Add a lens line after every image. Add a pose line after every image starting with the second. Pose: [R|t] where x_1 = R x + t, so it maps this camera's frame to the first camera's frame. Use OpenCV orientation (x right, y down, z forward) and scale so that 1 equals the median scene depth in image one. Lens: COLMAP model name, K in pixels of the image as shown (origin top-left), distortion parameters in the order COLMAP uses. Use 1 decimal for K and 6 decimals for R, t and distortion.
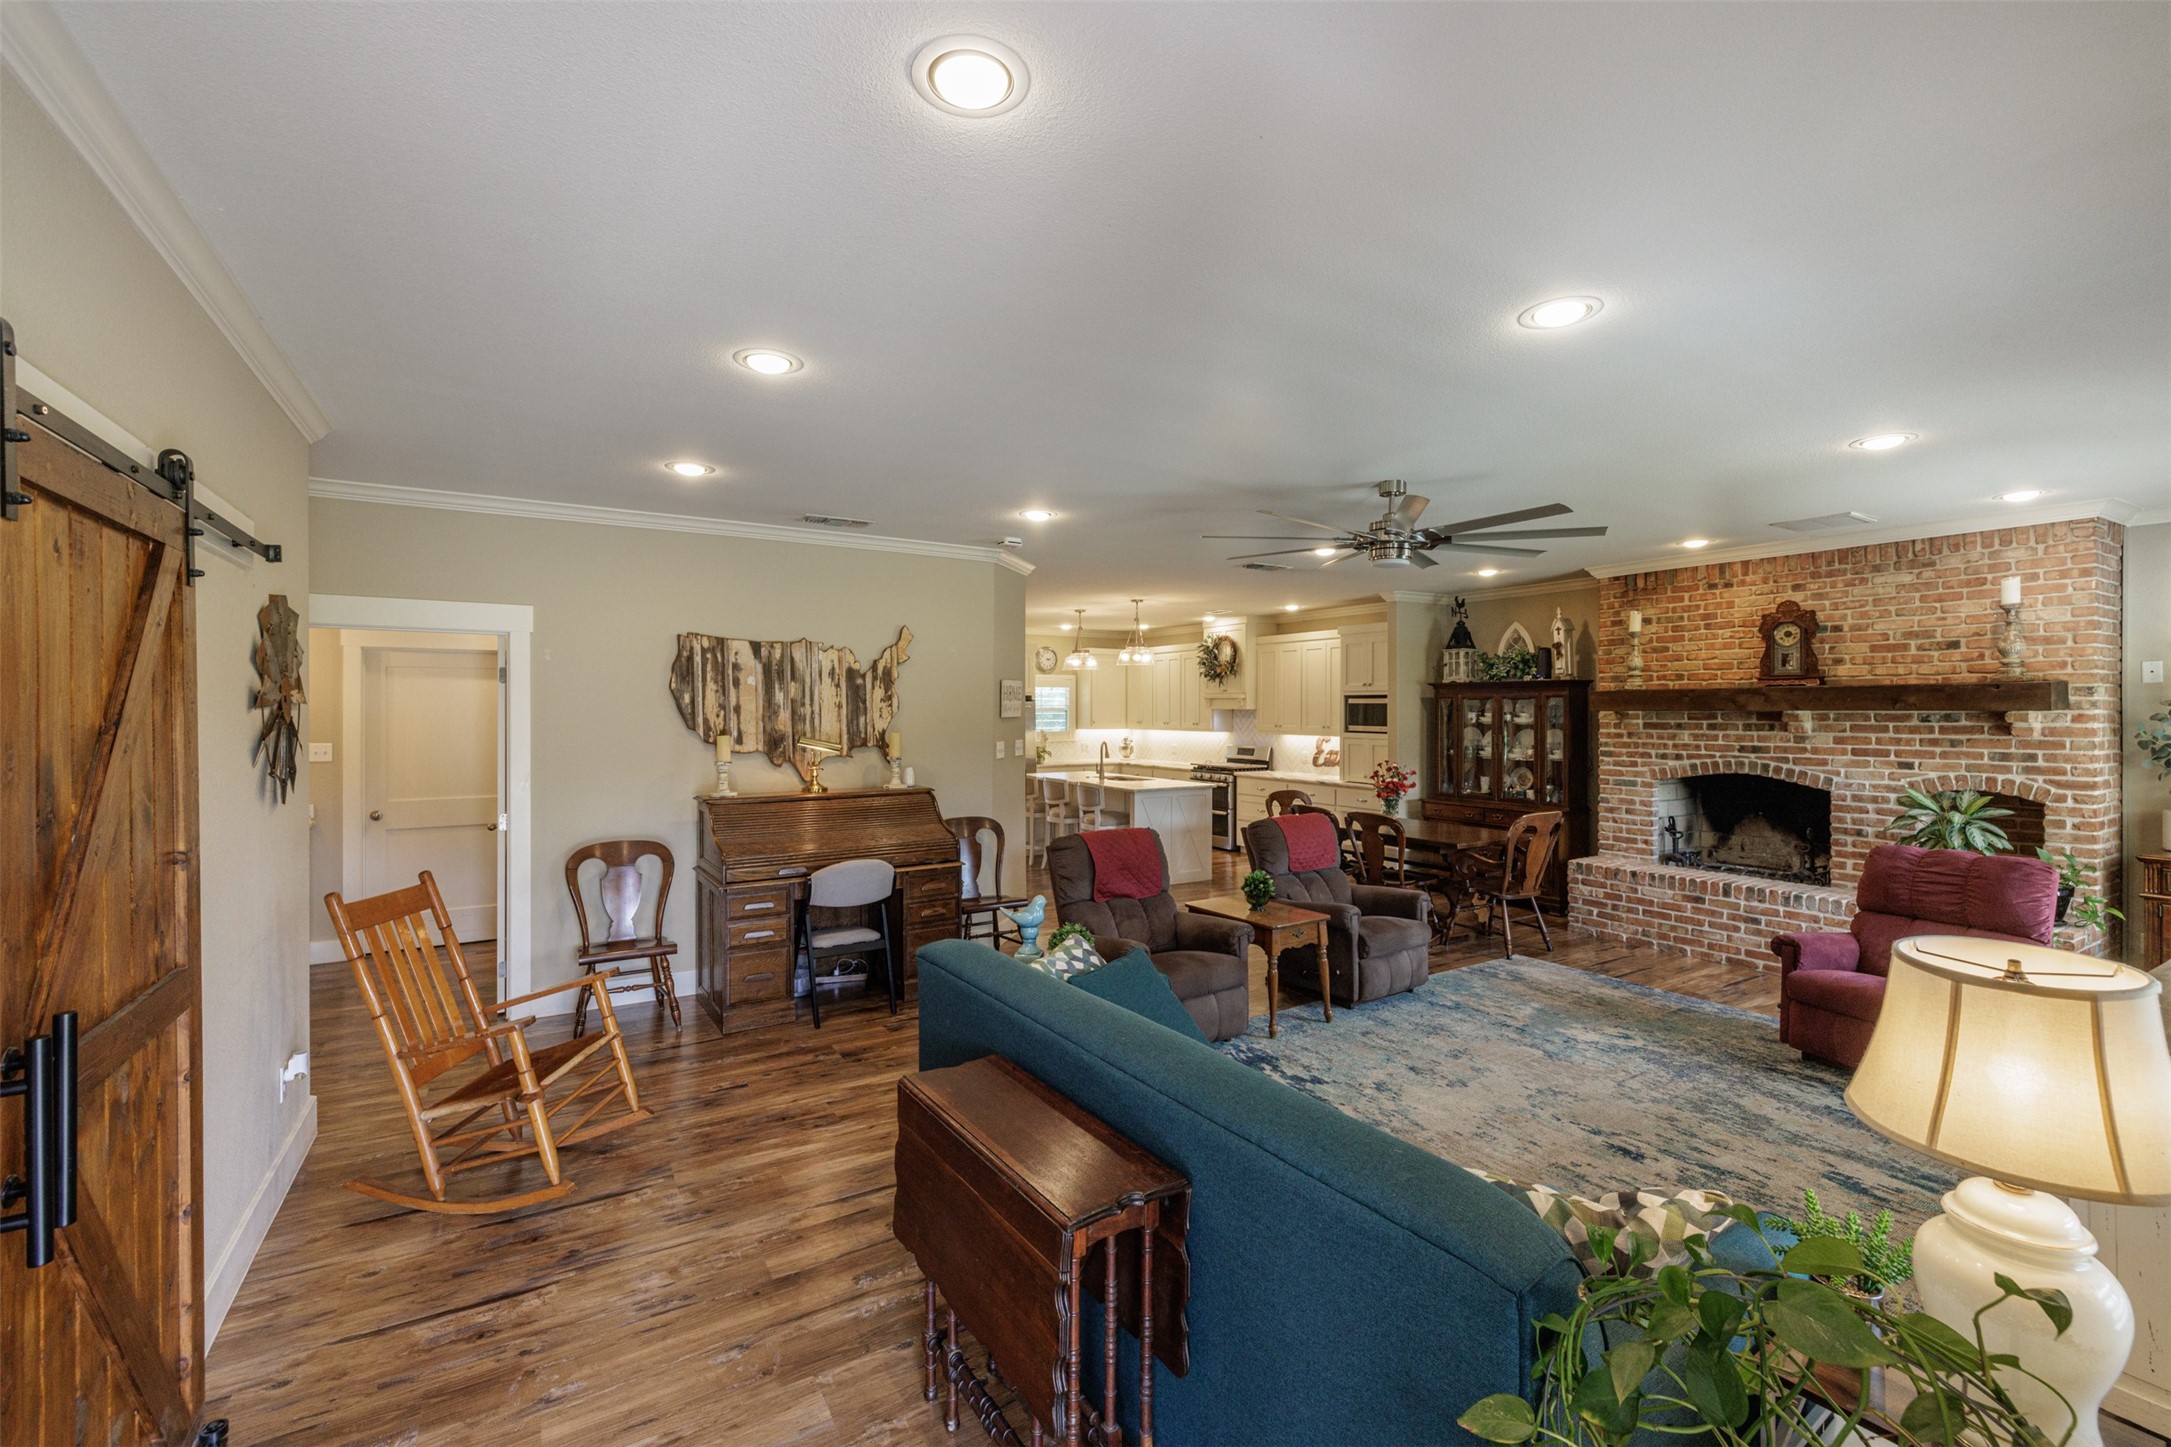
lens RADIAL K [[915.1, 0, 1065.8], [0, 915.1, 686.8], [0, 0, 1]] dist [-0.003648, 0.000432]
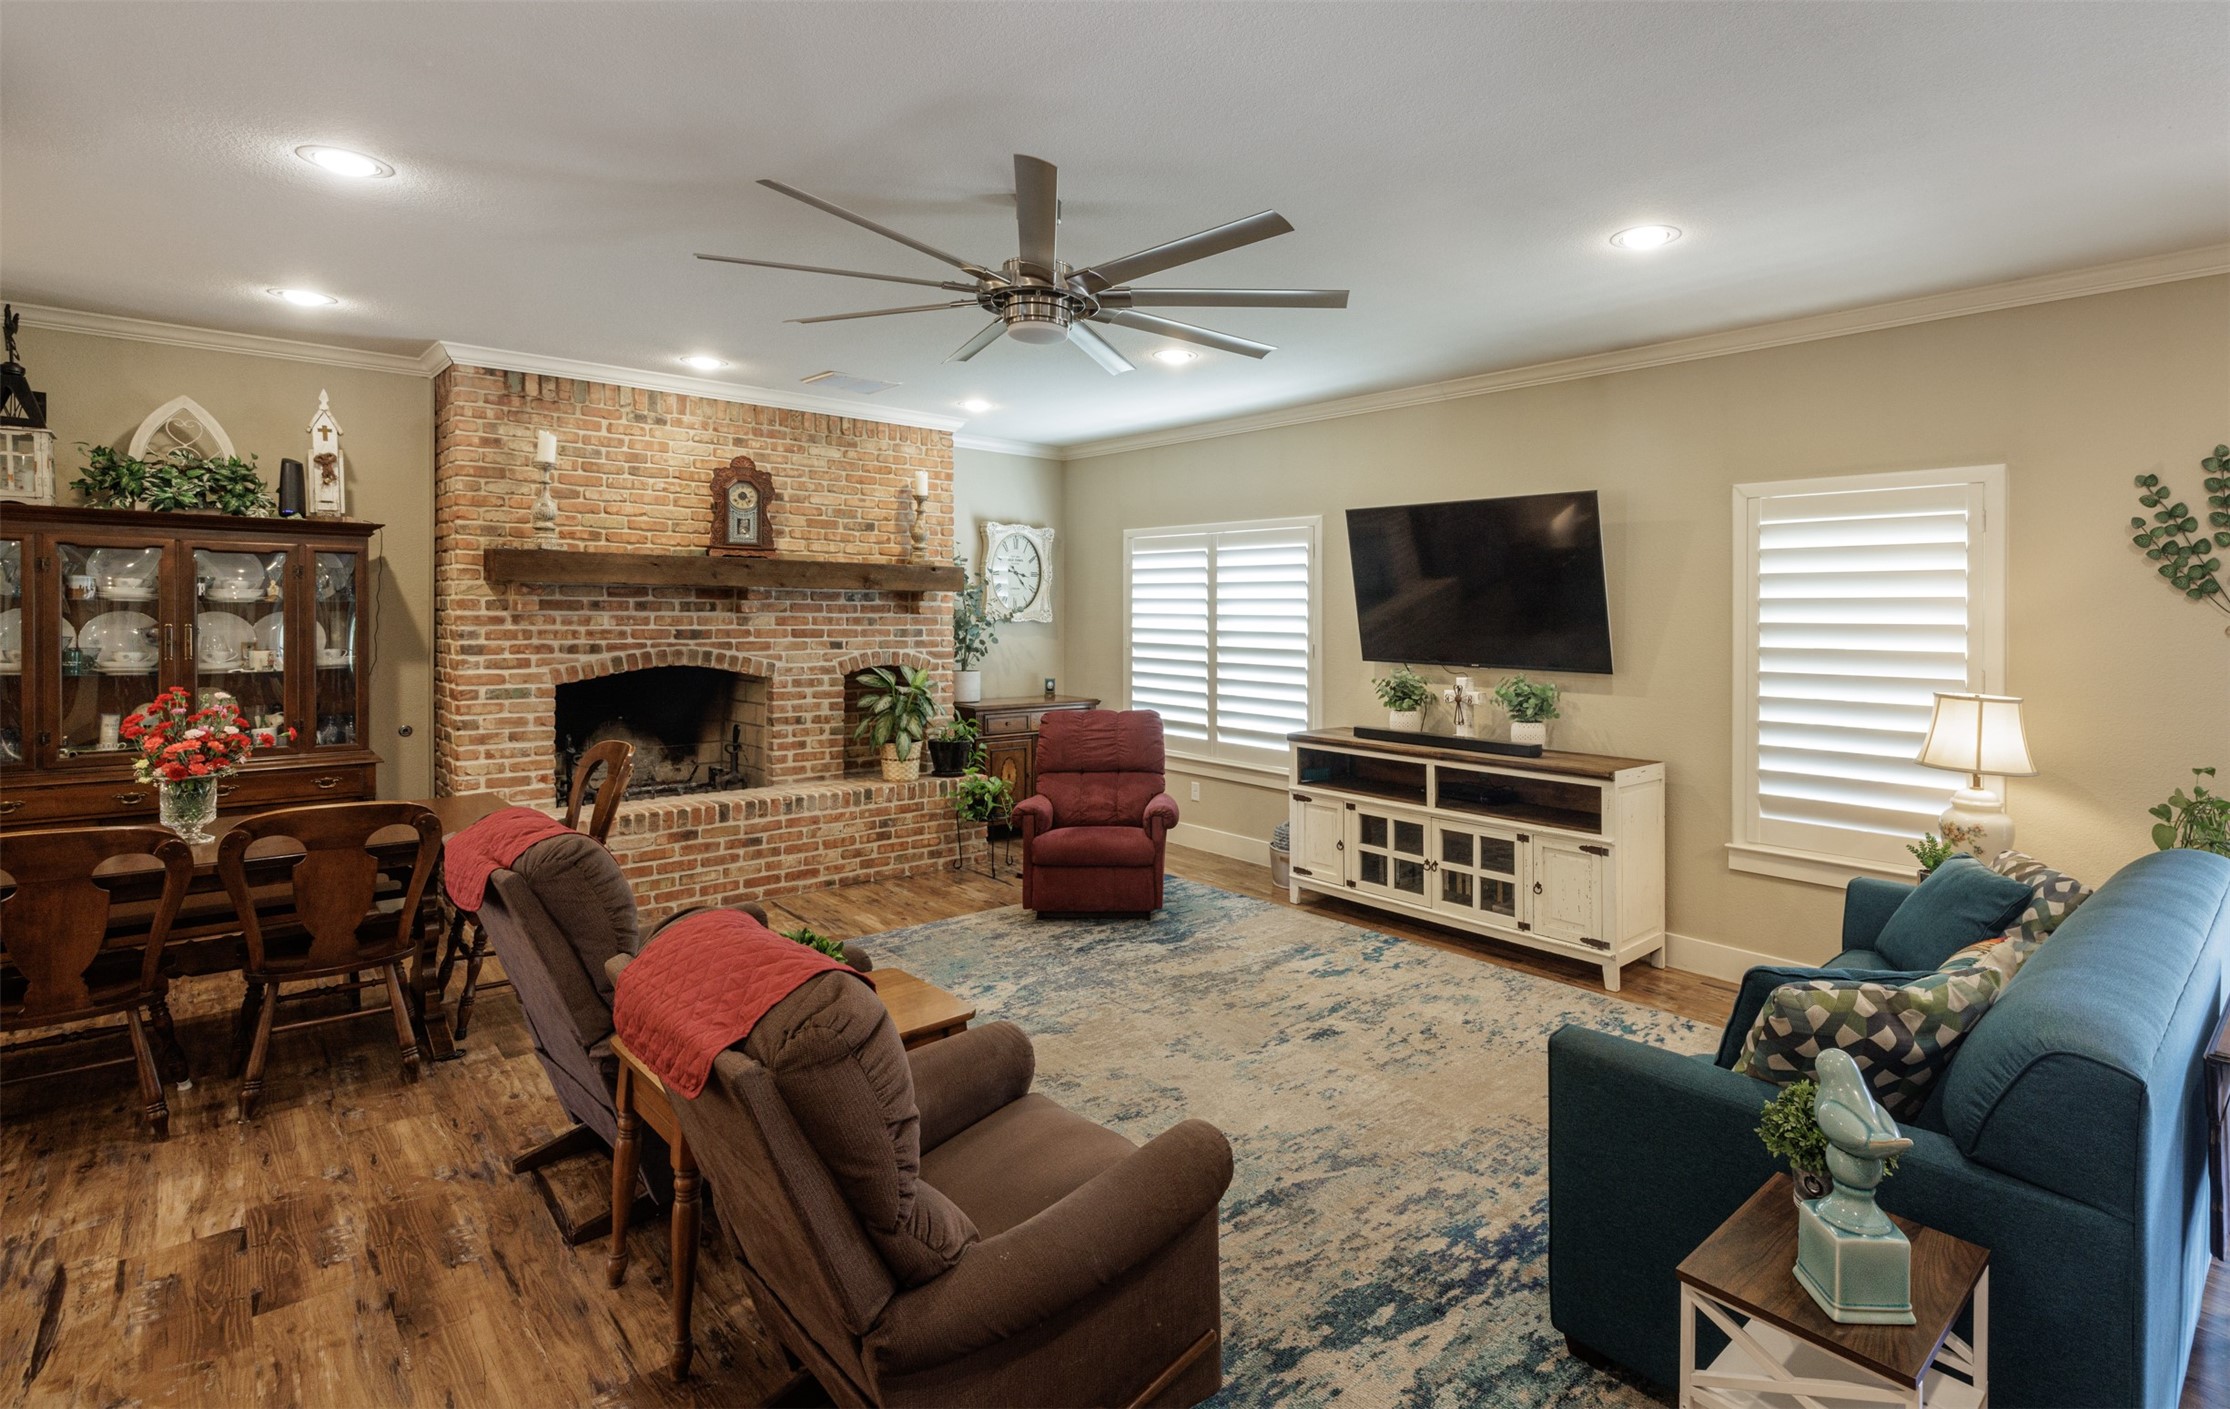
lens RADIAL K [[1071.0, 0, 1246.3], [0, 1071.0, 603.8], [0, 0, 1]] dist [-0.004519, 0.001333]
pose [[-0.233857, 0.003942, 0.972263, -0.267957], [-0.038523, 0.999169, -0.013317, 0.035658], [-0.971508, -0.040569, -0.233511, 0.749562]]
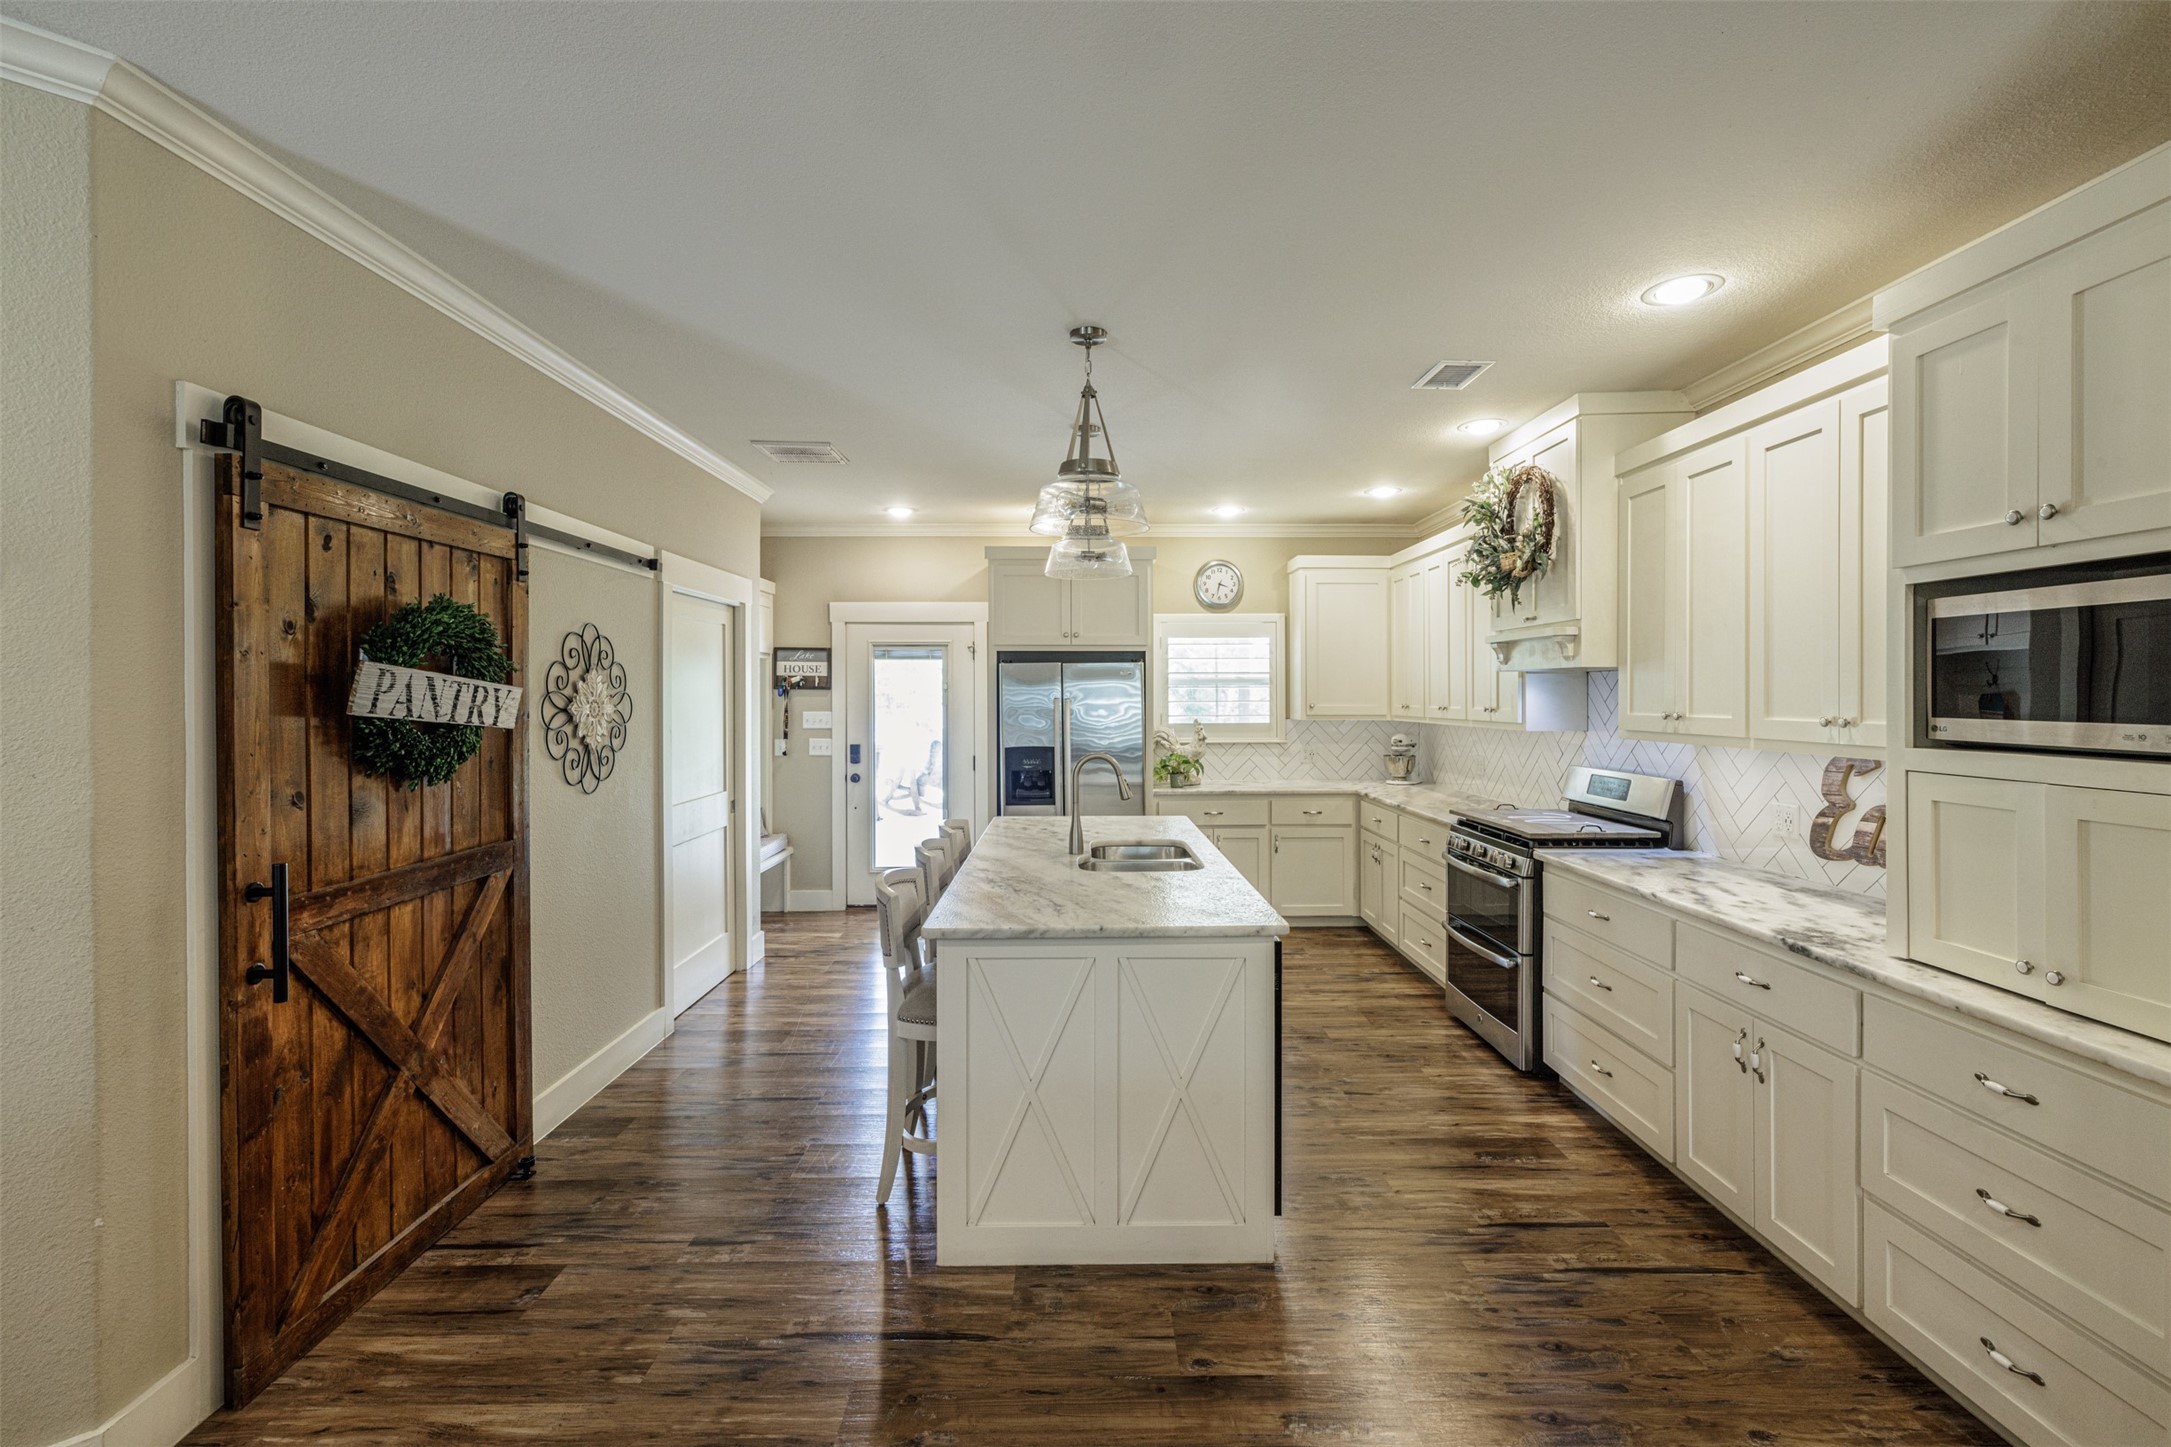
lens RADIAL K [[915.1, 0, 1079.6], [0, 915.1, 702.0], [0, 0, 1]] dist [-0.003648, 0.000432]
pose [[0.855784, -0.005534, -0.517303, 0.369446], [0.022247, 0.999411, 0.026113, 0.042161], [0.516854, -0.033856, 0.855404, 1.052293]]
